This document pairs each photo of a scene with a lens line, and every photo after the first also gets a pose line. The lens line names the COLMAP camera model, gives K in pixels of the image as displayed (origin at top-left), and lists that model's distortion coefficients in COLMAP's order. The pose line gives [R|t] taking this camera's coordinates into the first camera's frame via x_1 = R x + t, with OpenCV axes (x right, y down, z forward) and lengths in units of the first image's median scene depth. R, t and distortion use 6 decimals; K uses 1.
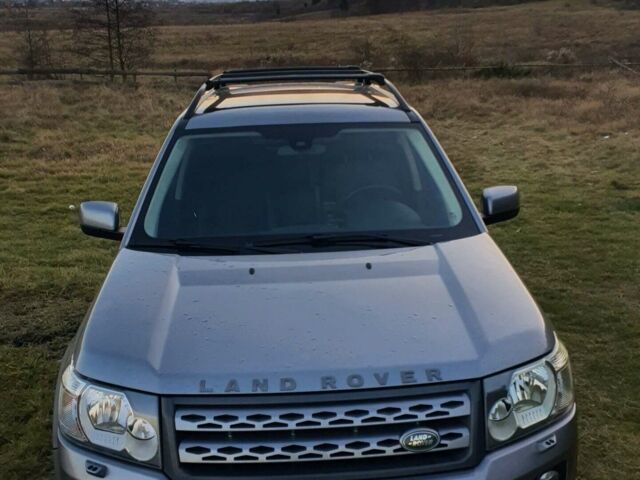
lens RADIAL K [[678.6, 0, 301.5], [0, 678.6, 230.7], [0, 0, 1]] dist [0.068320, 0.000000]
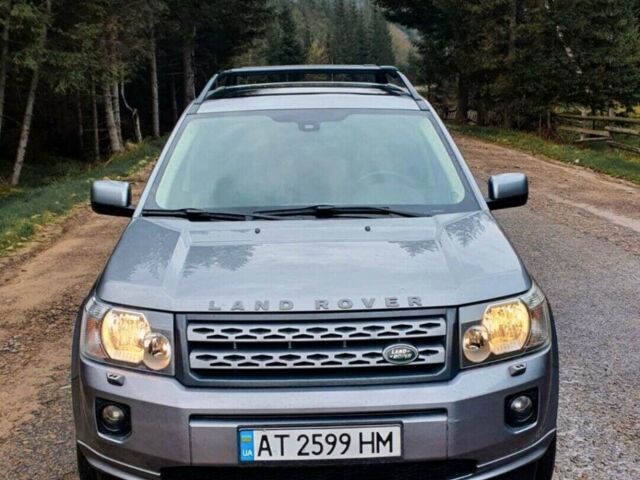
lens RADIAL K [[843.1, 0, 309.0], [0, 843.1, 224.4], [0, 0, 1]] dist [0.213591, 0.000000]
pose [[0.999592, 0.018687, -0.021601, 0.039735], [-0.020448, 0.996221, -0.084409, 0.178889], [0.019942, 0.084816, 0.996197, -0.365673]]
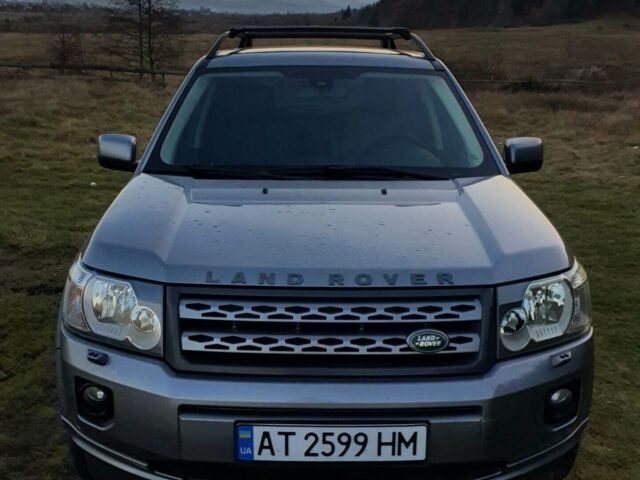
lens RADIAL K [[678.6, 0, 299.9], [0, 678.6, 229.6], [0, 0, 1]] dist [0.068320, 0.000000]
pose [[0.998375, 0.047179, -0.031968, 0.012488], [-0.047791, 0.998683, -0.018649, 0.146647], [0.031046, 0.020147, 0.999315, 0.020444]]
